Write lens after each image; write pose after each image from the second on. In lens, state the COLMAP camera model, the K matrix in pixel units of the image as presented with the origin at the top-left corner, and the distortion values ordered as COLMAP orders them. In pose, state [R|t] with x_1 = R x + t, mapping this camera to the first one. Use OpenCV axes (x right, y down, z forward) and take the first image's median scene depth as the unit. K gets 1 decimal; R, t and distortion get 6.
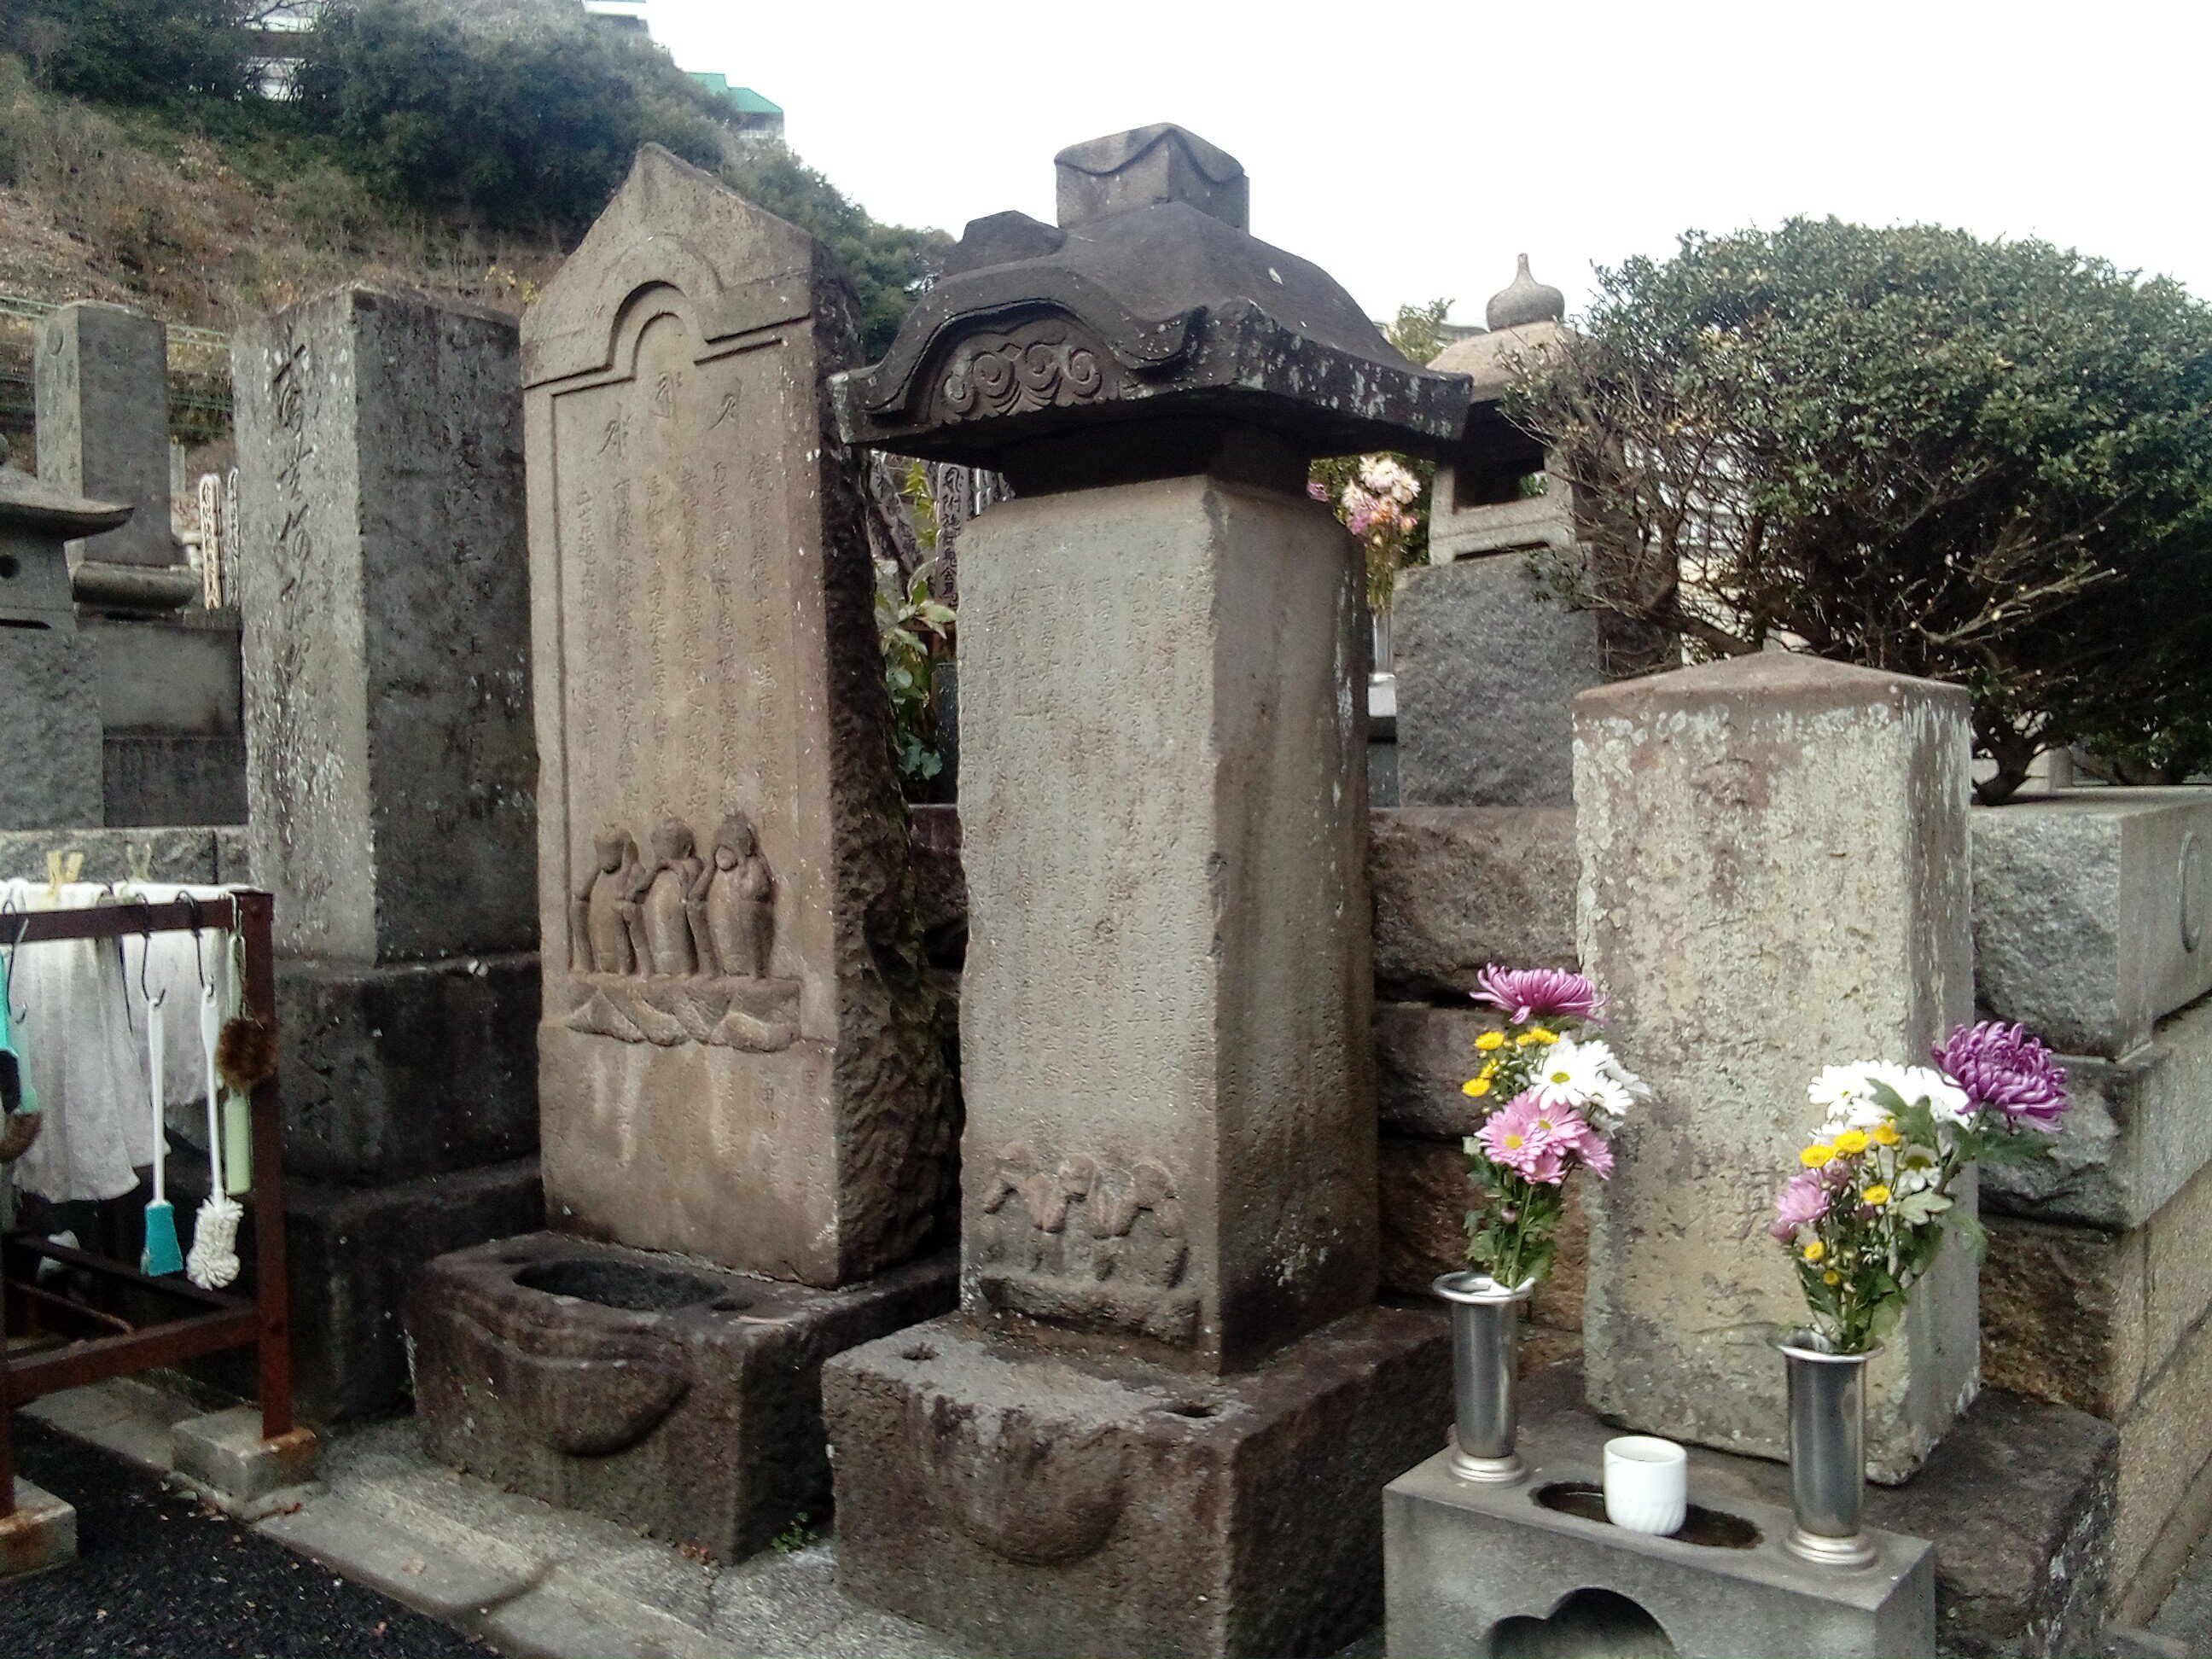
lens RADIAL K [[1821.0, 0, 1113.6], [0, 1821.0, 826.0], [0, 0, 1]] dist [0.065819, -0.109224]
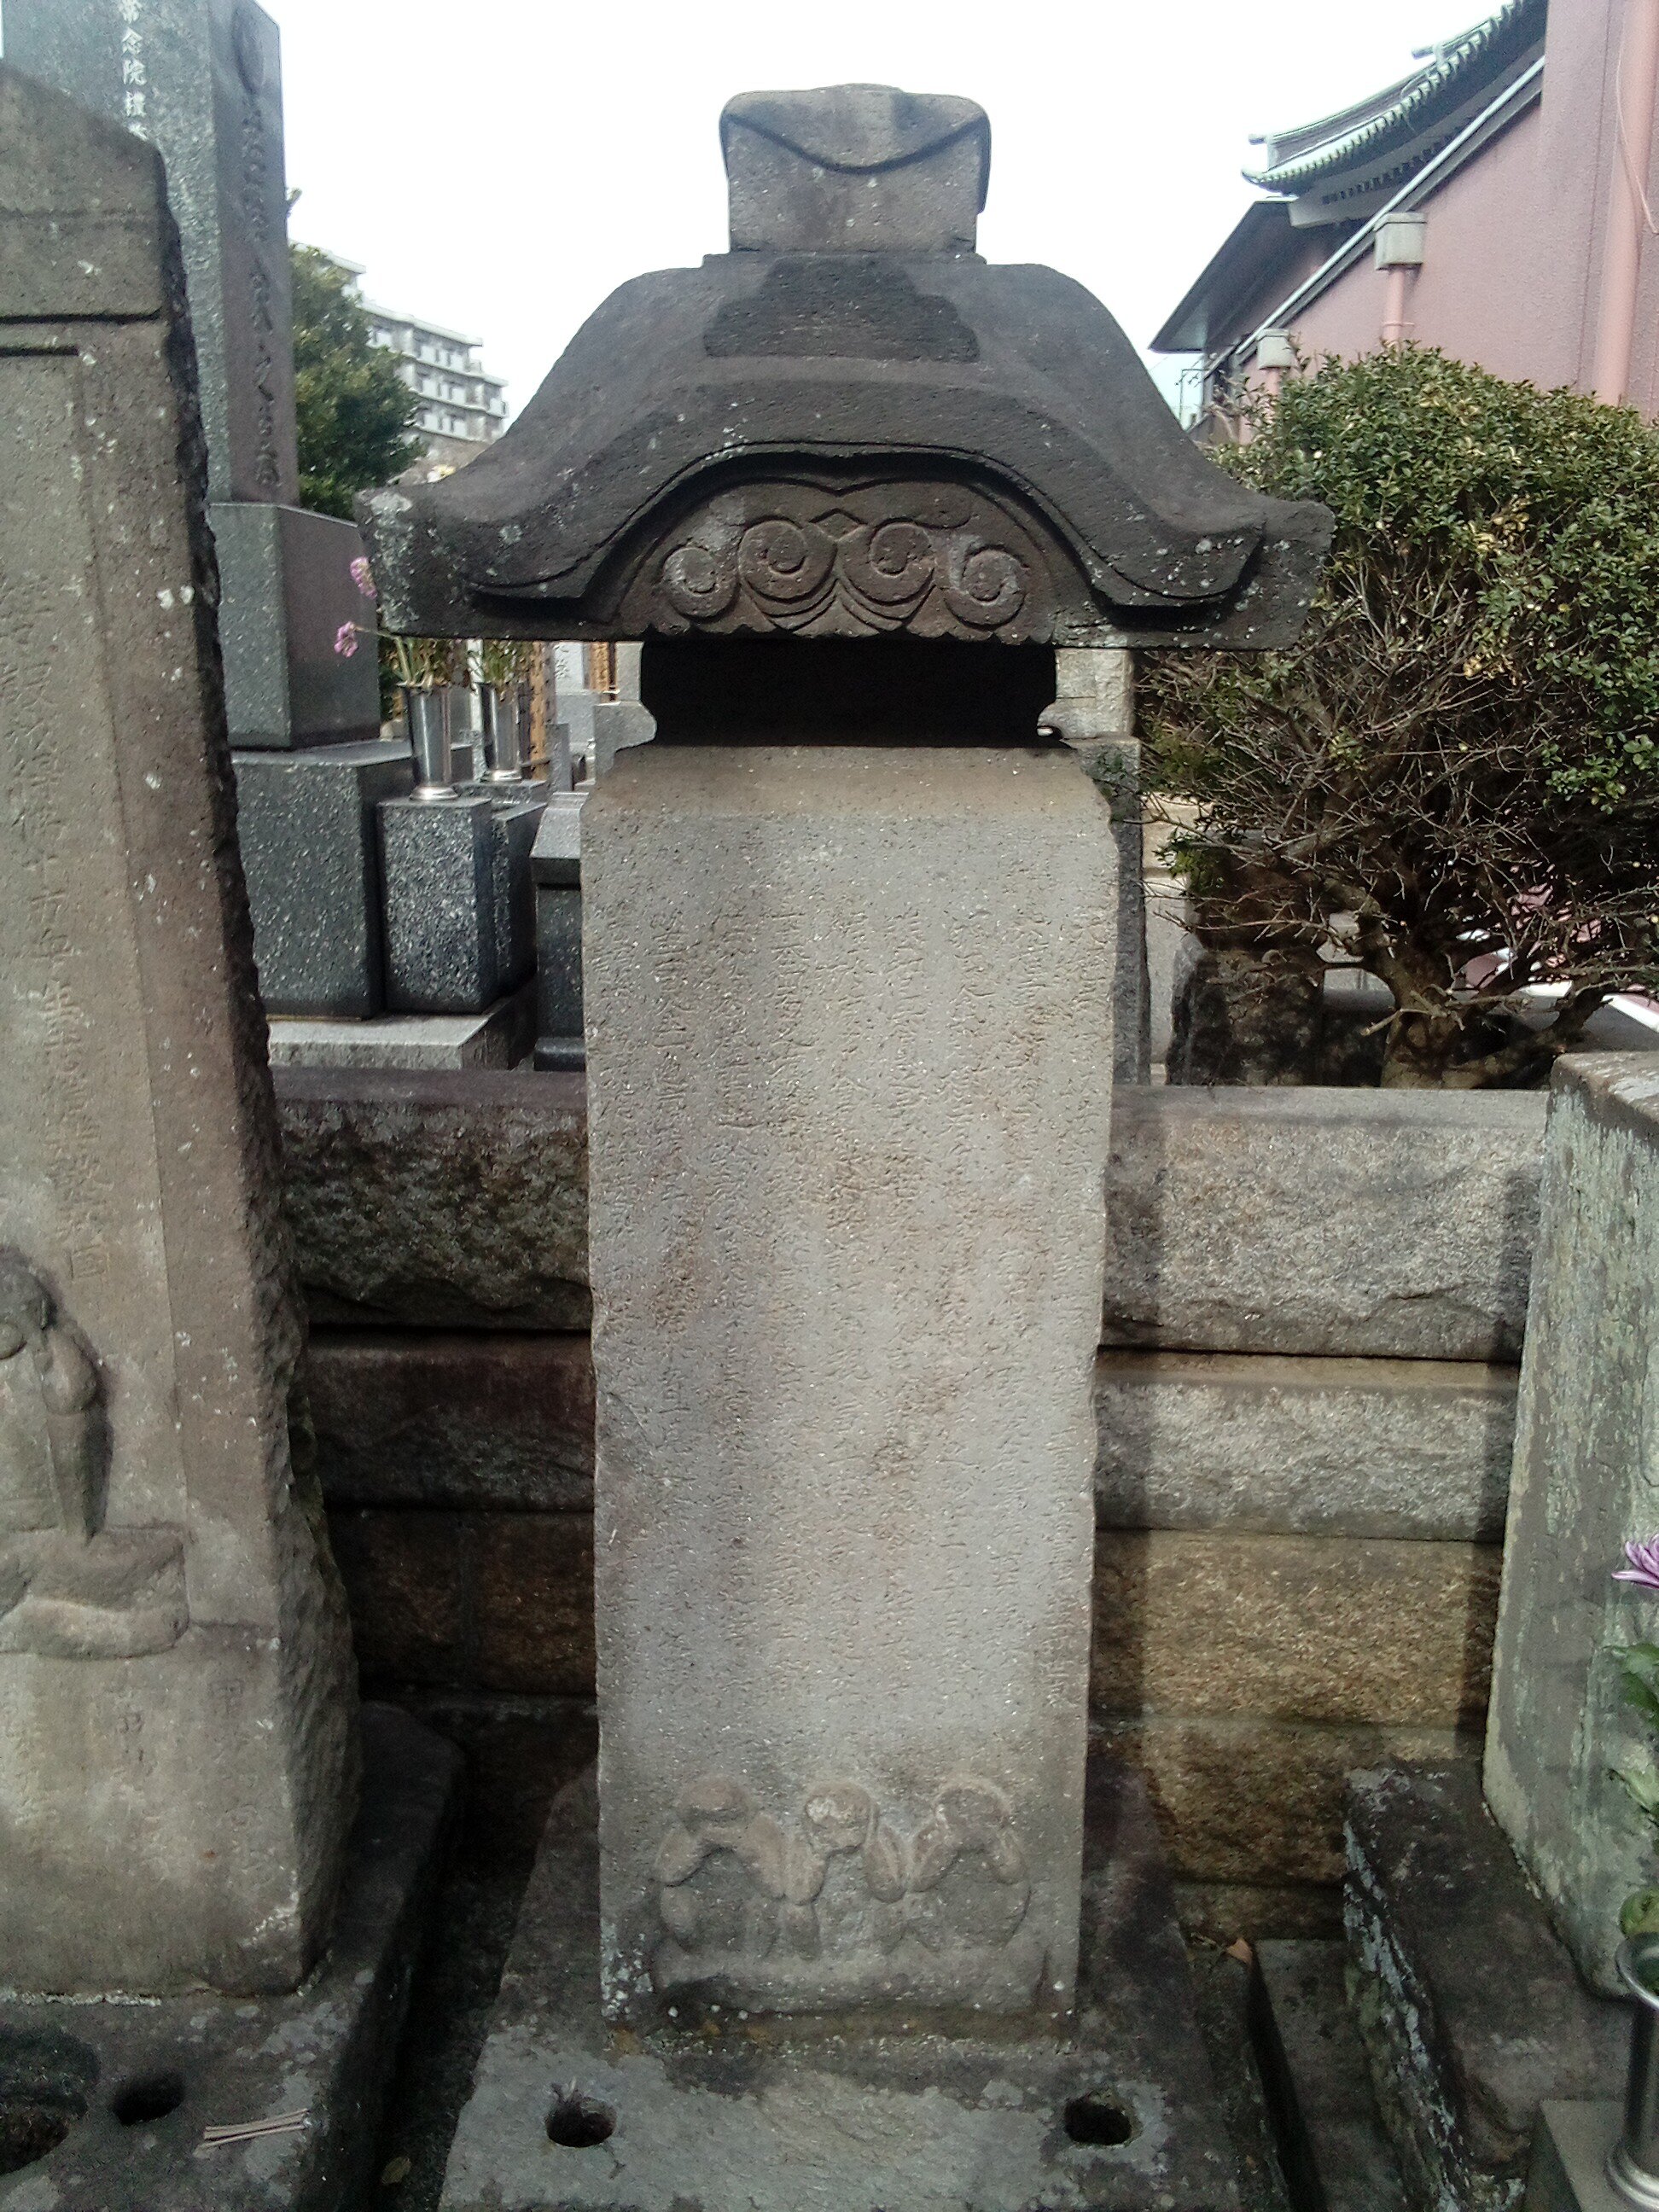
lens RADIAL K [[1821.0, 0, 827.7], [0, 1821.0, 1108.1], [0, 0, 1]] dist [0.065819, -0.109224]
pose [[0.820905, -0.109382, 0.560491, -0.311987], [-0.007379, 0.979371, 0.201936, -0.163067], [-0.571016, -0.169906, 0.803164, 0.437340]]
